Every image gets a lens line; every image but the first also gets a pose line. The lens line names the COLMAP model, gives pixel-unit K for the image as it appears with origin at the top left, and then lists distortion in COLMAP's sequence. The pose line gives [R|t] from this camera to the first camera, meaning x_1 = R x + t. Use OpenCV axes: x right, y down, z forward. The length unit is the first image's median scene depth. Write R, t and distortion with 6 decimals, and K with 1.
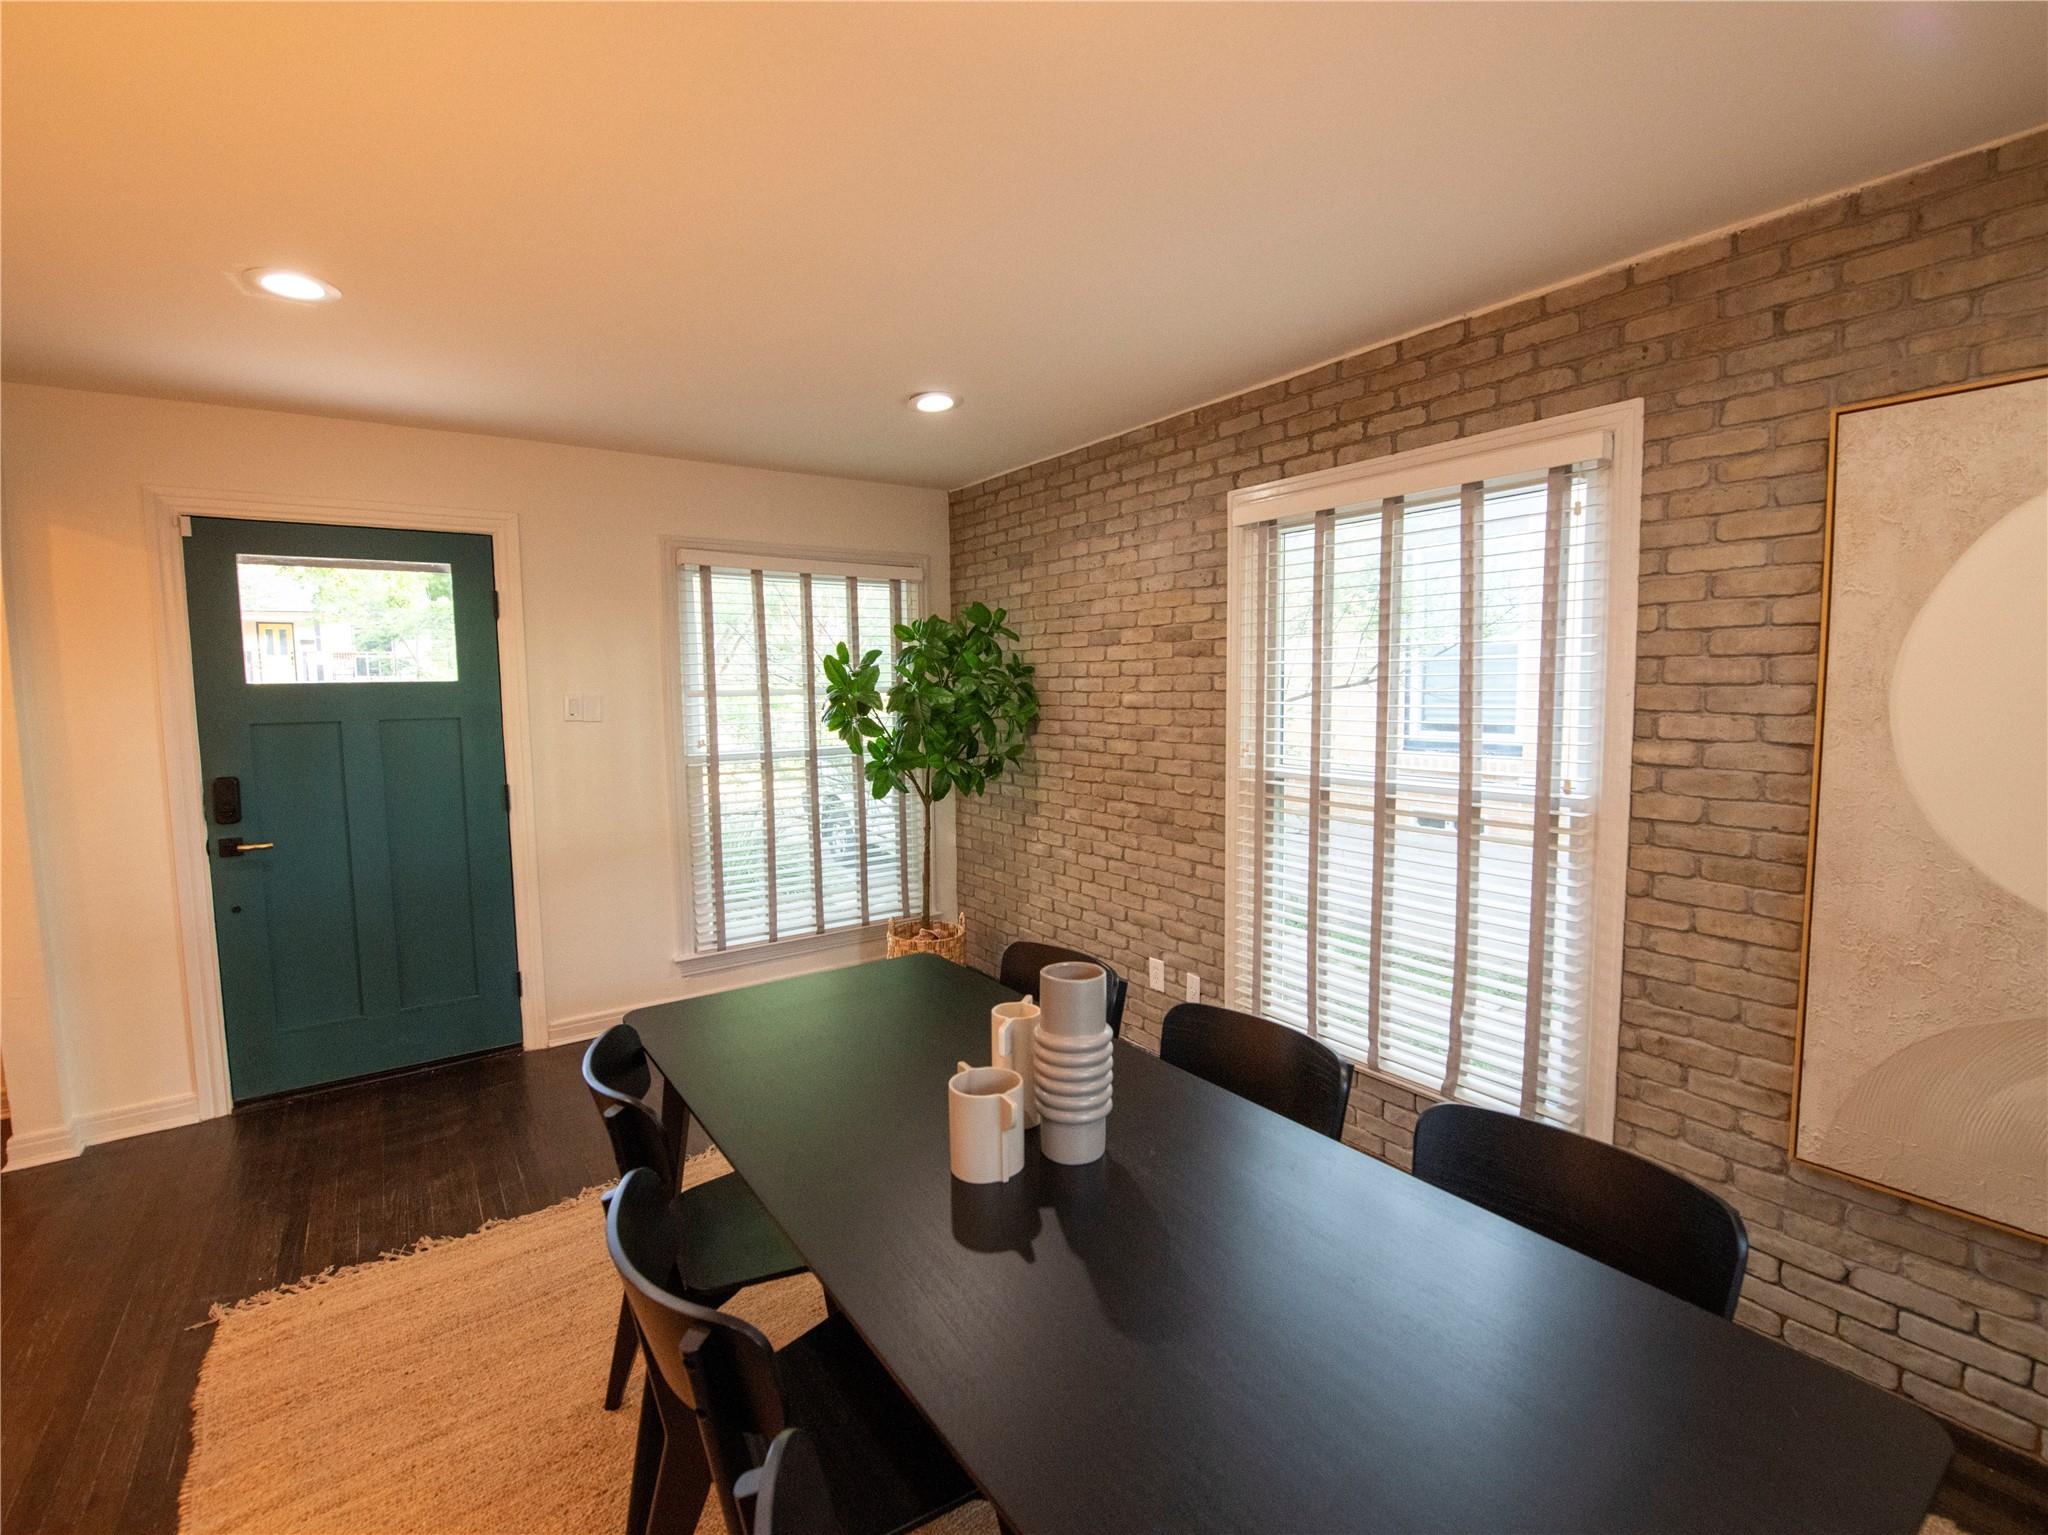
lens RADIAL K [[902.4, 0, 1027.0], [0, 902.4, 767.1], [0, 0, 1]] dist [-0.001601, -0.000308]
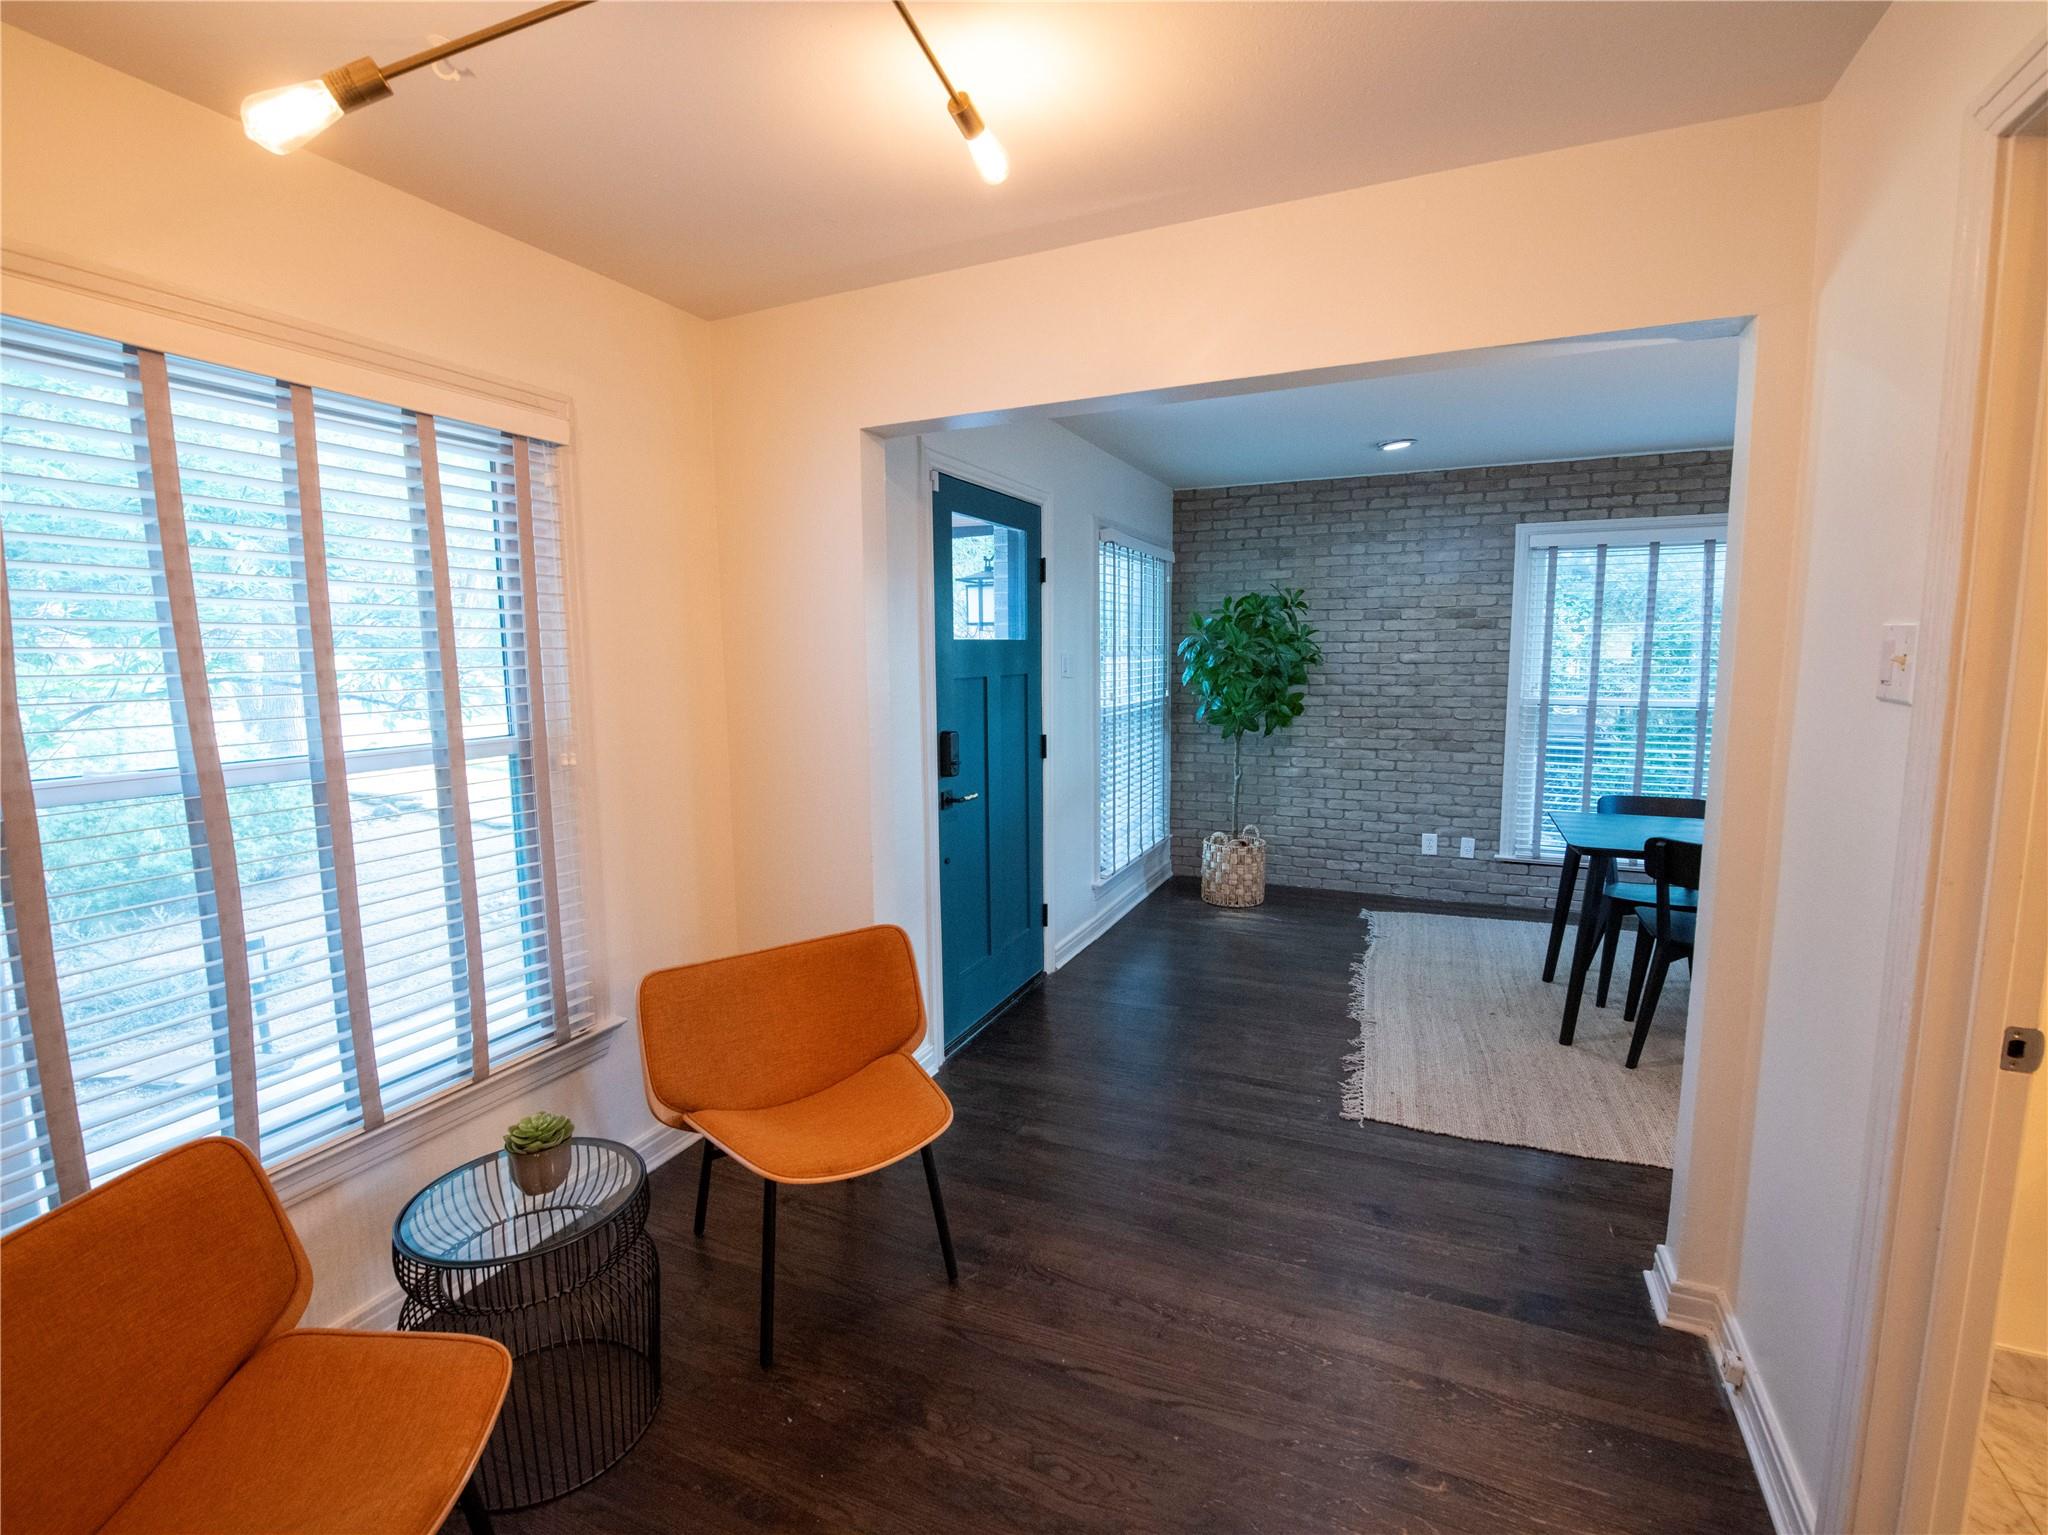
lens RADIAL K [[902.4, 0, 1027.9], [0, 902.4, 764.4], [0, 0, 1]] dist [-0.001601, -0.000308]
pose [[0.860653, -0.059449, 0.505709, -1.225757], [0.046521, 0.998188, 0.038170, 0.013272], [-0.507062, -0.009325, 0.861859, 0.064678]]
